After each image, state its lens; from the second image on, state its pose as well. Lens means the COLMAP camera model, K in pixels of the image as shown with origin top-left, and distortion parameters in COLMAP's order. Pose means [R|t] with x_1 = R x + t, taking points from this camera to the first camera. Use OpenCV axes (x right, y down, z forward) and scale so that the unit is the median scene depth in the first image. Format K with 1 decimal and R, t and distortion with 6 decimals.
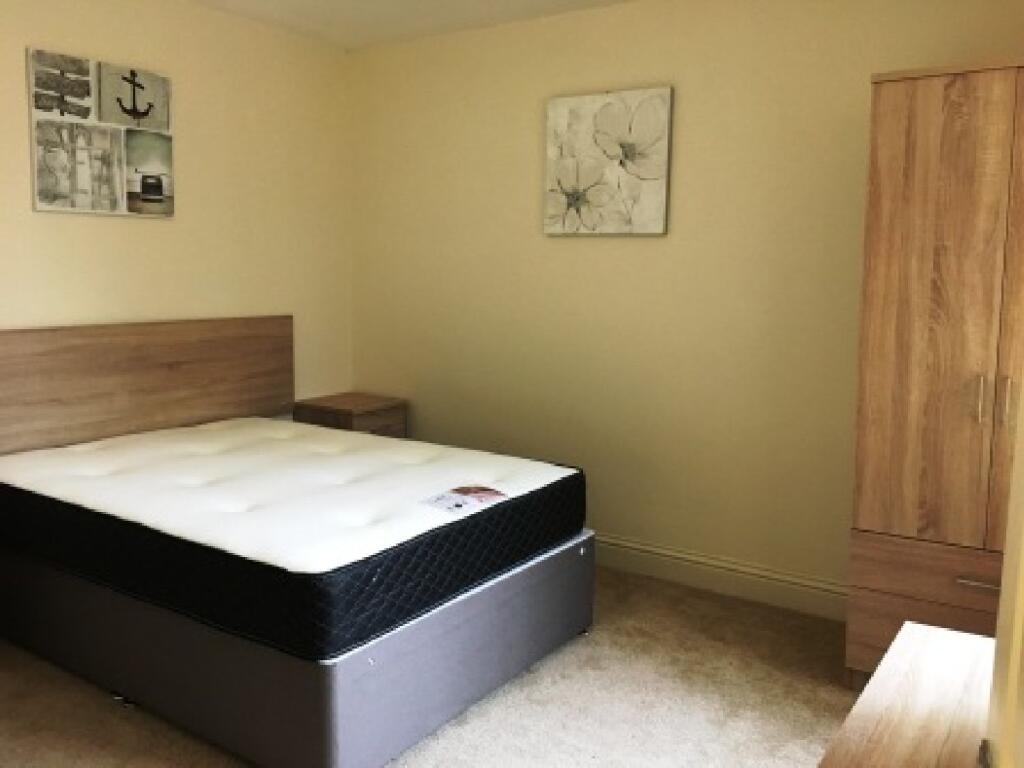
lens RADIAL K [[873.4, 0, 519.6], [0, 873.4, 383.1], [0, 0, 1]] dist [0.078204, -0.106364]
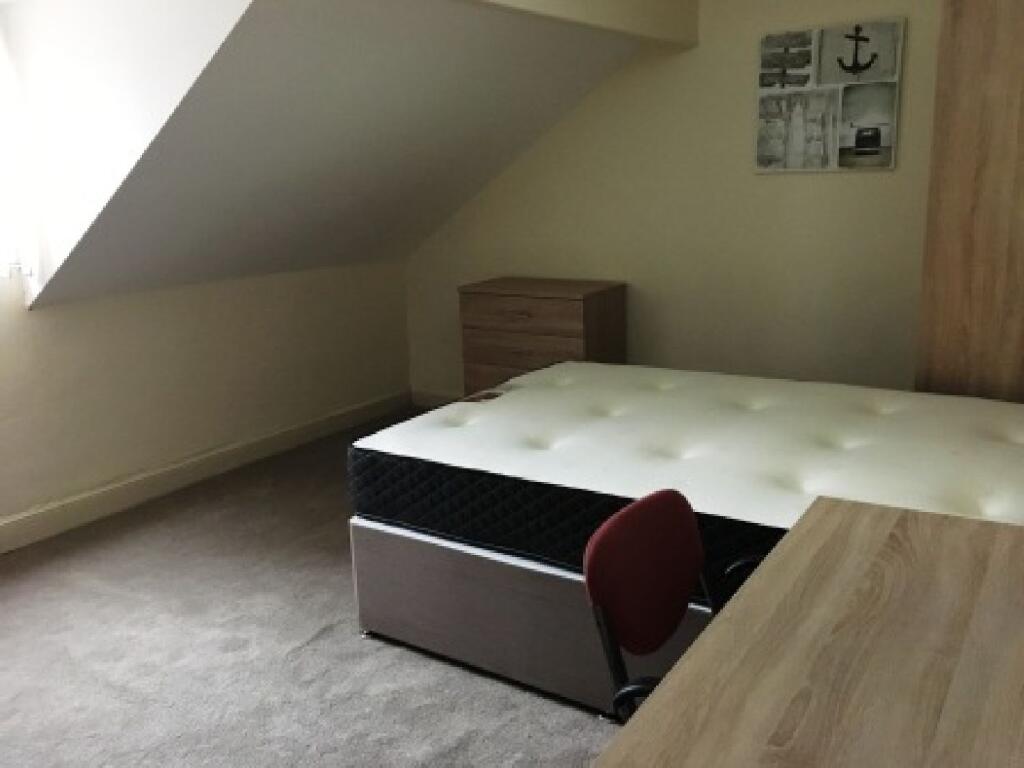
lens RADIAL K [[873.4, 0, 525.5], [0, 873.4, 366.9], [0, 0, 1]] dist [0.078204, -0.106364]
pose [[0.016215, 0.179453, -0.983633, 0.641640], [-0.114147, 0.977663, 0.176482, -0.108681], [0.993332, 0.109417, 0.036337, 0.642494]]
